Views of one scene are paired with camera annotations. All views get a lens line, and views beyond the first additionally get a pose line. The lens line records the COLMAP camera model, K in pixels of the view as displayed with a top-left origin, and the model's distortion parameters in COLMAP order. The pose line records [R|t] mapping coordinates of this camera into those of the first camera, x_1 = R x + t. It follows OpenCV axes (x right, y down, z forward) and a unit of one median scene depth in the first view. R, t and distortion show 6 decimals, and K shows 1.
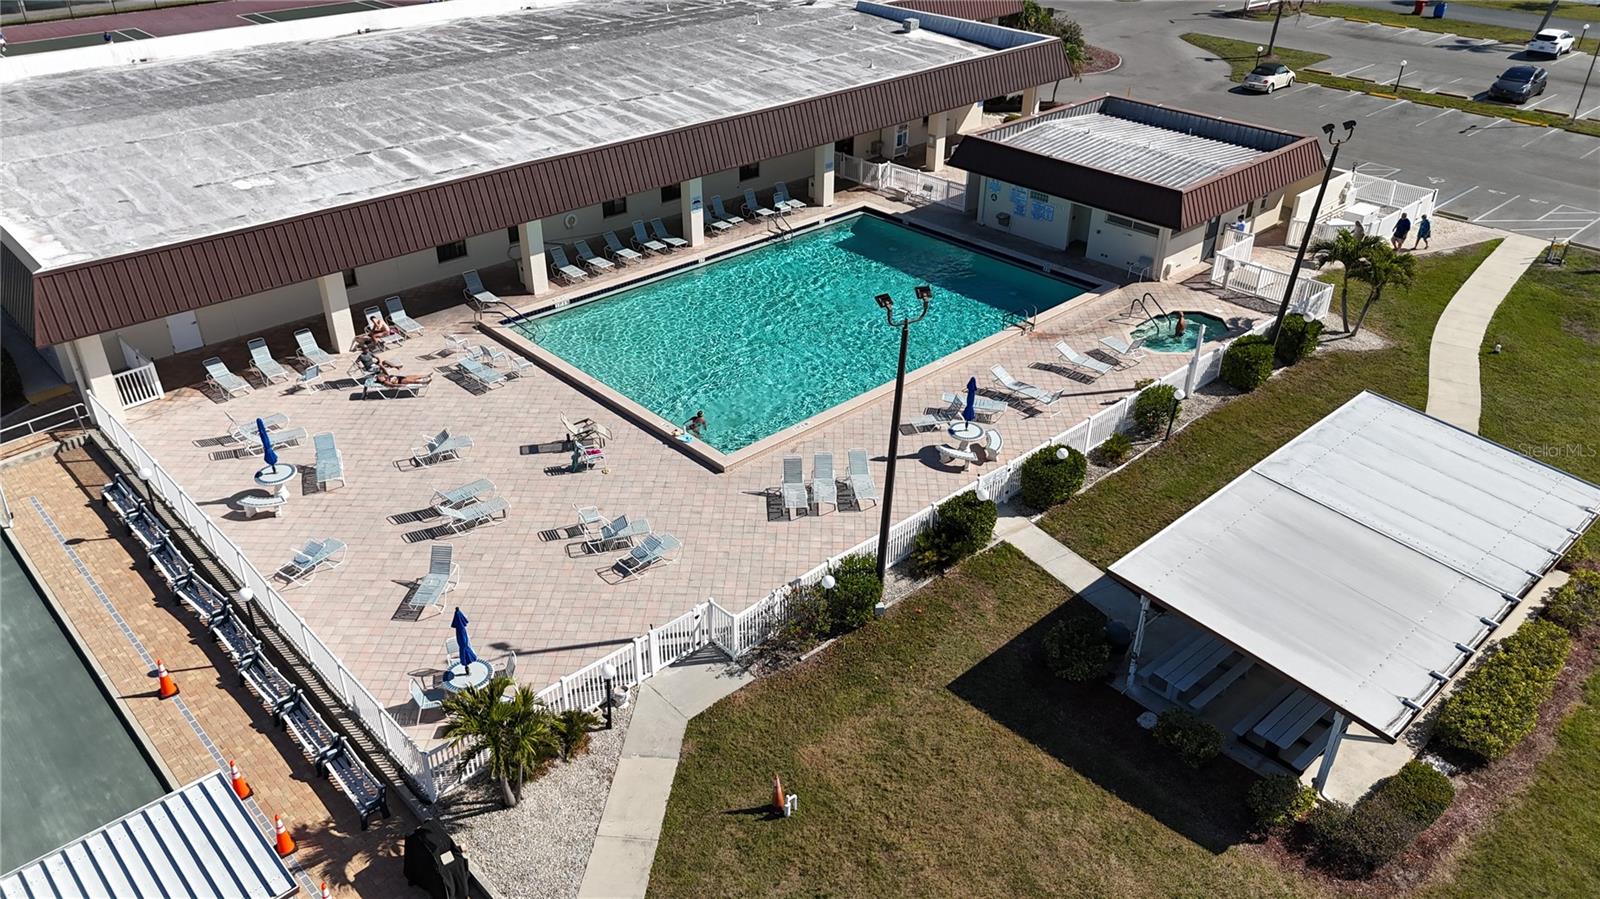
lens RADIAL K [[1186.6, 0, 797.0], [0, 1186.6, 452.1], [0, 0, 1]] dist [0.065217, -0.029295]
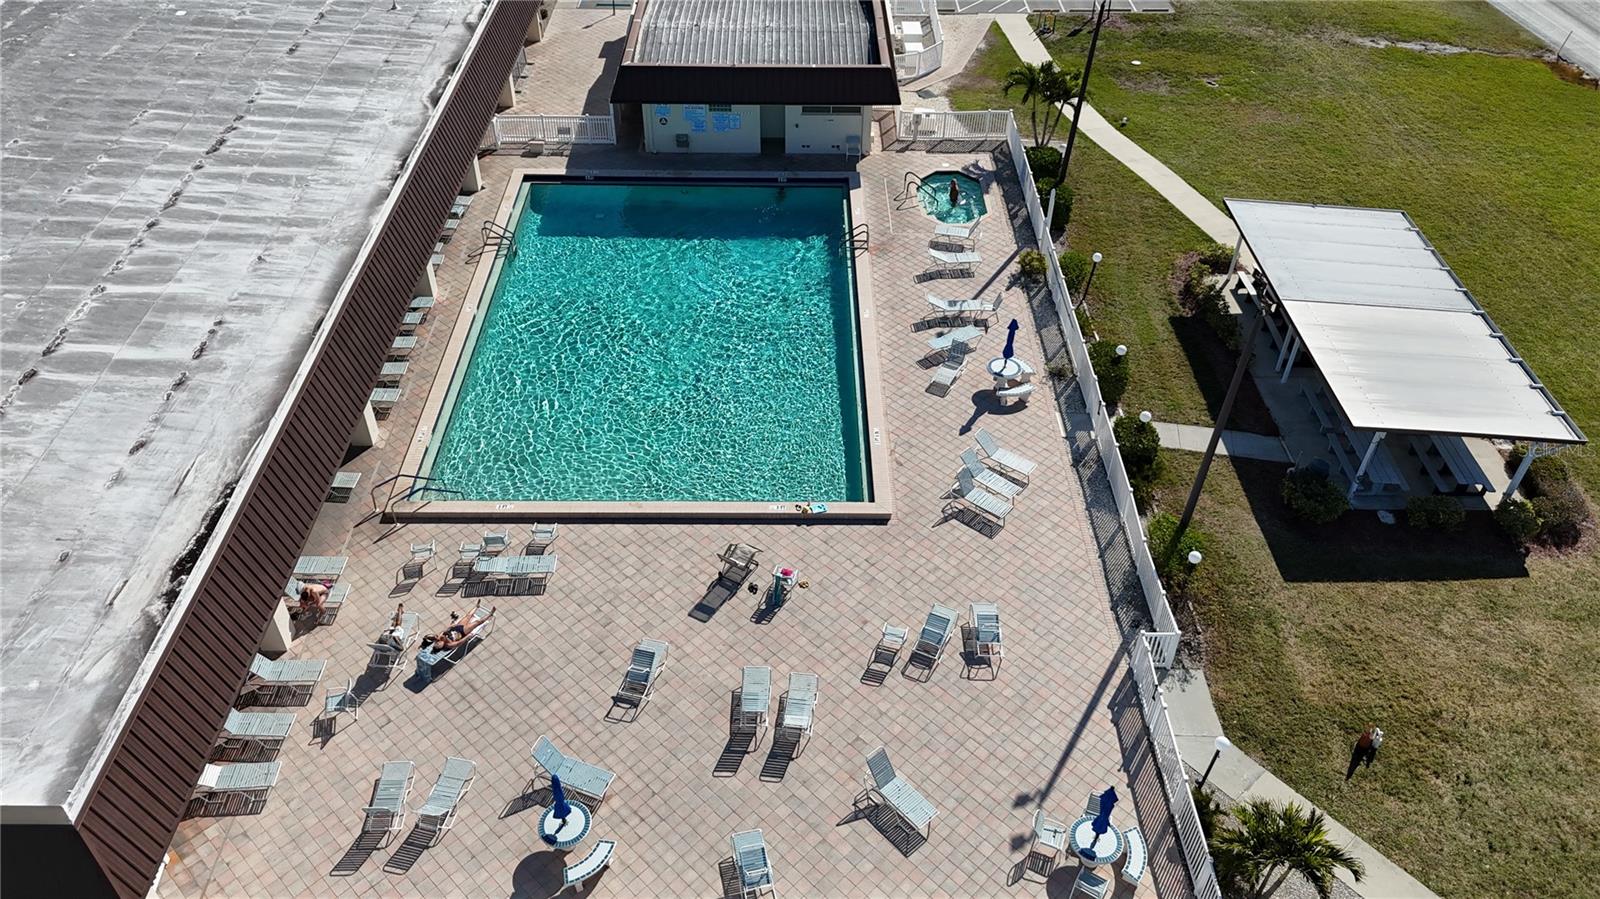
lens RADIAL K [[1186.6, 0, 797.1], [0, 1186.6, 444.8], [0, 0, 1]] dist [0.065217, -0.029295]
pose [[0.674959, -0.472958, 0.566339, -0.483278], [0.365064, 0.881077, 0.300719, -0.270582], [-0.641216, 0.003778, 0.767351, 0.244753]]
